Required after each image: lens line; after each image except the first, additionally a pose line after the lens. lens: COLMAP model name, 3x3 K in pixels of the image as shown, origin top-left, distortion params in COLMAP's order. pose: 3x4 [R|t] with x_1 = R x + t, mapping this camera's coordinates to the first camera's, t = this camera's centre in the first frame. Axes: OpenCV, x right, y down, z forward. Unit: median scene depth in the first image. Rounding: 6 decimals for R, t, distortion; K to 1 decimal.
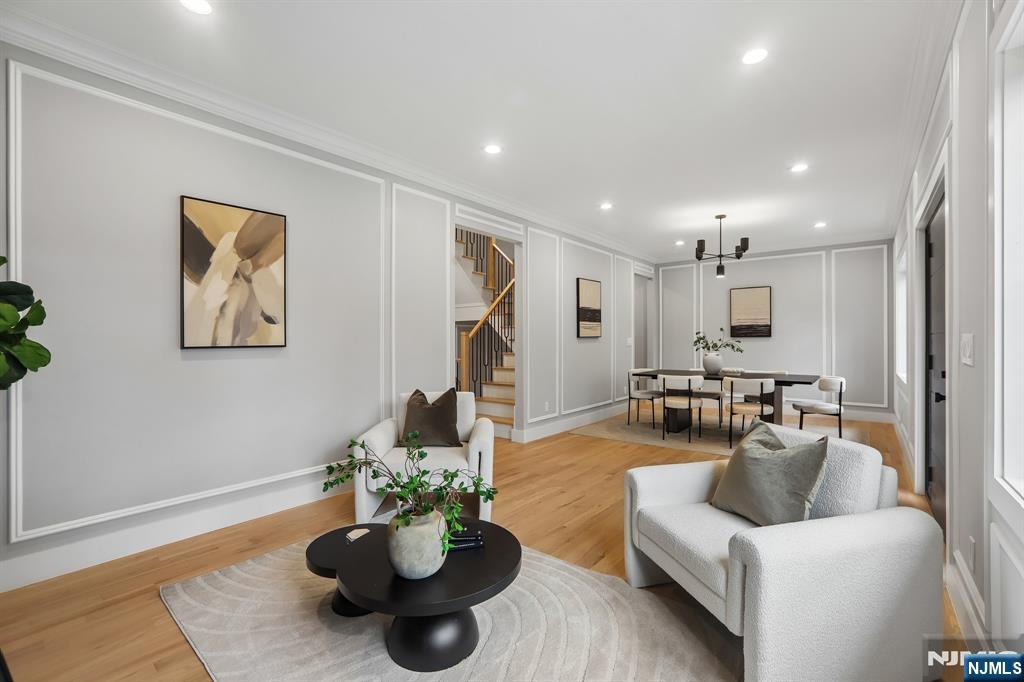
lens RADIAL K [[445.4, 0, 513.8], [0, 445.4, 336.6], [0, 0, 1]] dist [-0.055937, 0.025580]
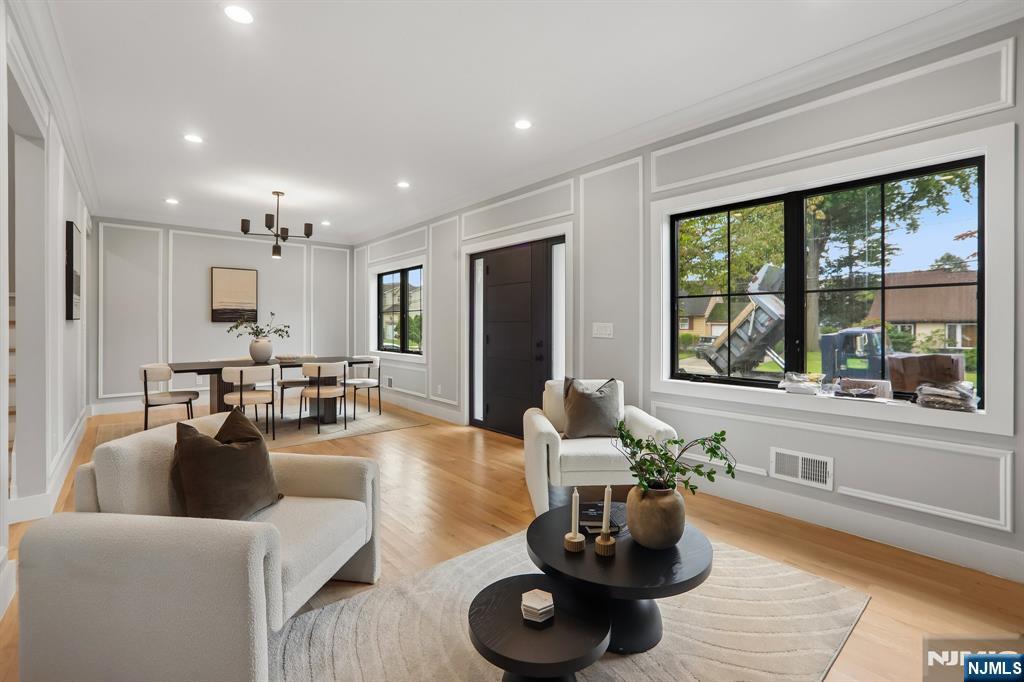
lens RADIAL K [[459.8, 0, 512.7], [0, 459.8, 326.5], [0, 0, 1]] dist [-0.001568, -0.000149]
pose [[0.198635, 0.003254, 0.980068, -0.364257], [-0.014021, 0.999902, -0.000478, 0.002887], [-0.979973, -0.013646, 0.198661, 0.294893]]
